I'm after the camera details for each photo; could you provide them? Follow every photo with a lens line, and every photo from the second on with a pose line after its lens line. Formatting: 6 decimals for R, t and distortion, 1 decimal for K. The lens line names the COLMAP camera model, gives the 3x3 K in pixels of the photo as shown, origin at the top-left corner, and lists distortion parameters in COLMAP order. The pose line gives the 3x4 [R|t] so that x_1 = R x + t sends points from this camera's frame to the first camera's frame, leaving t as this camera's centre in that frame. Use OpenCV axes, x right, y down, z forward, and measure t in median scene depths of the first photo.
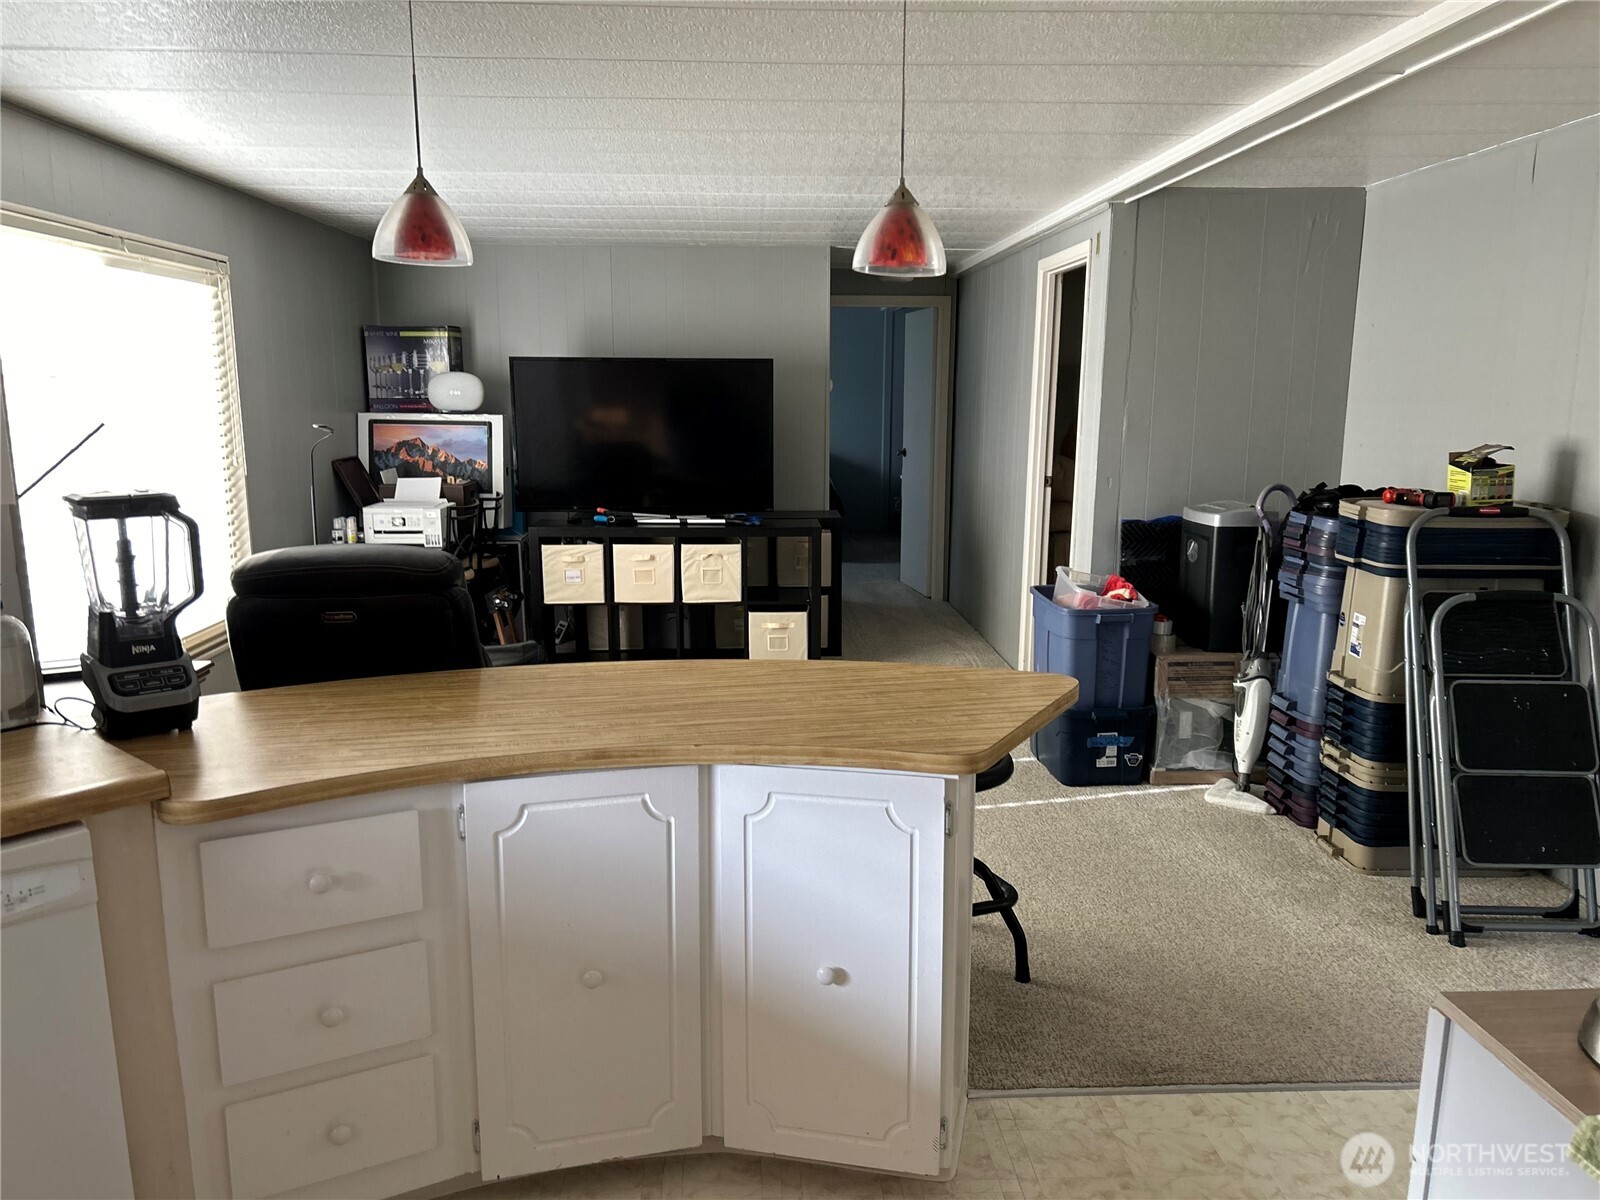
lens RADIAL K [[1191.0, 0, 796.7], [0, 1191.0, 621.4], [0, 0, 1]] dist [0.105968, -0.170943]
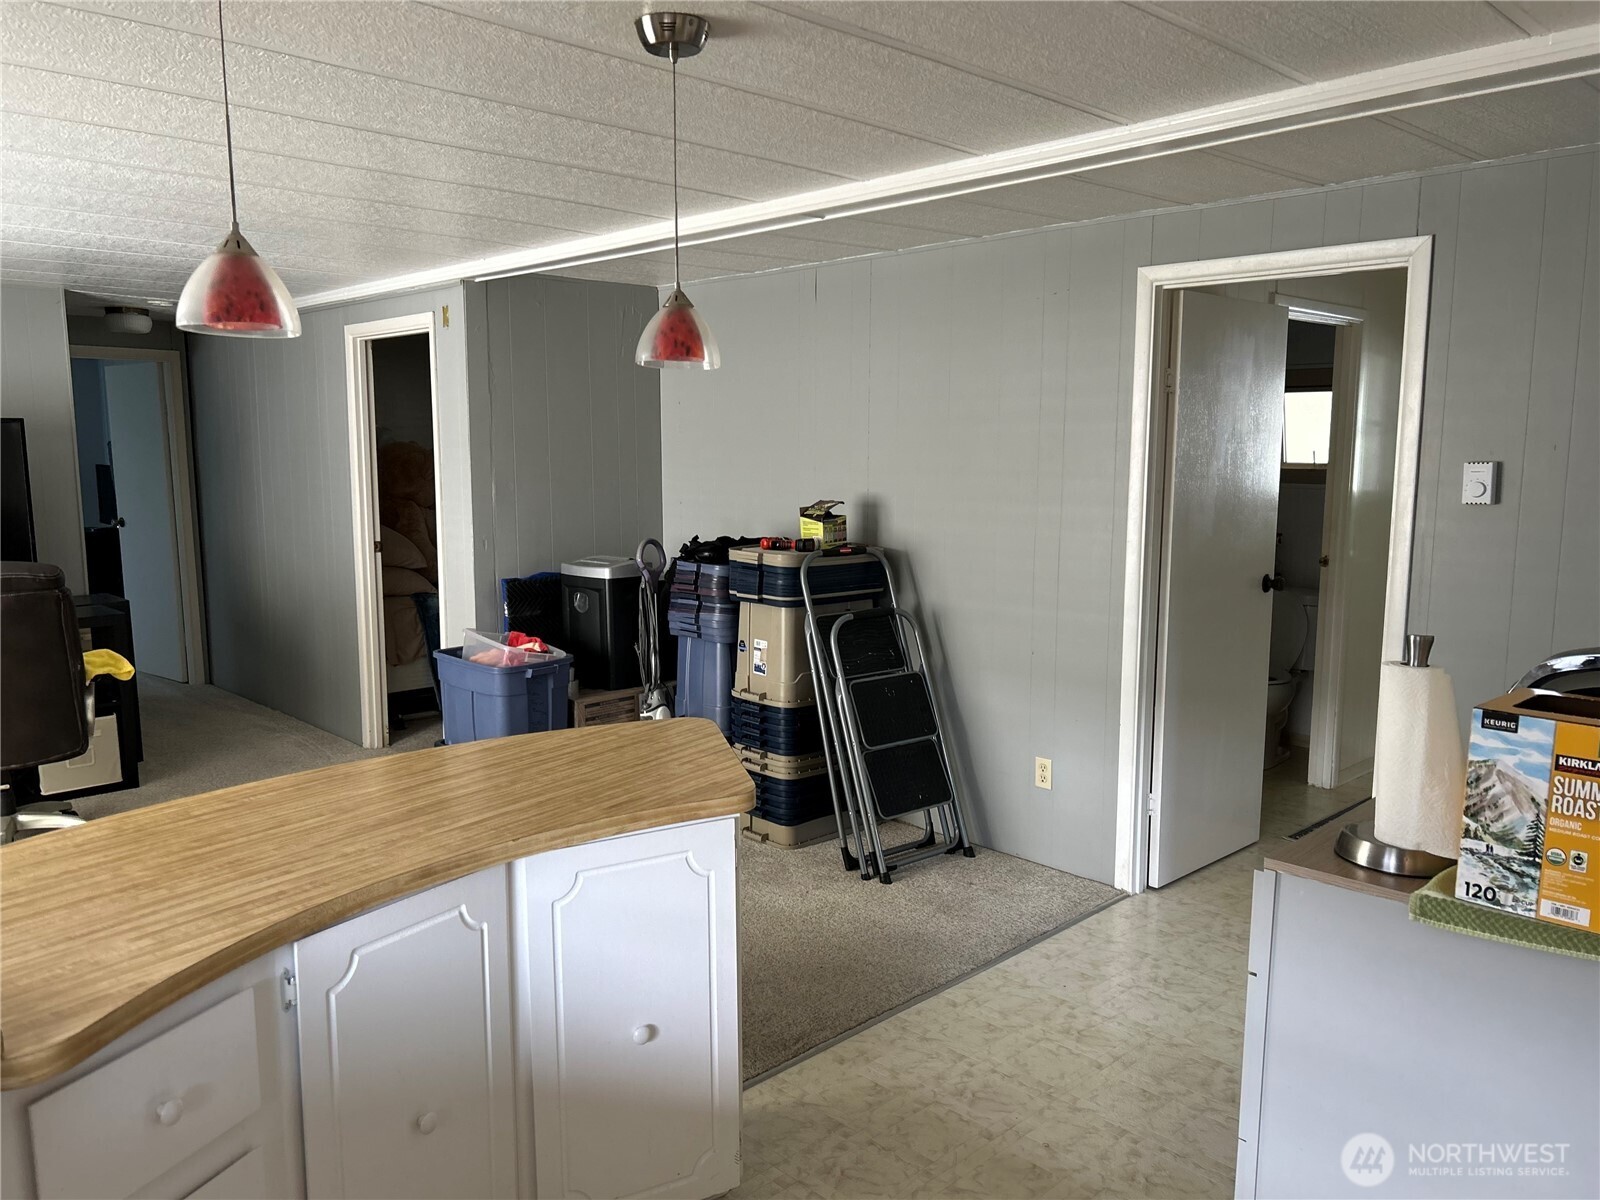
lens RADIAL K [[1177.7, 0, 800.0], [0, 1177.7, 600.0], [0, 0, 1]] dist [0.076883, -0.148416]
pose [[0.752916, -0.088766, 0.652103, -0.305424], [0.128700, 0.991590, -0.013619, -0.026756], [-0.645410, 0.094180, 0.758008, 0.064717]]
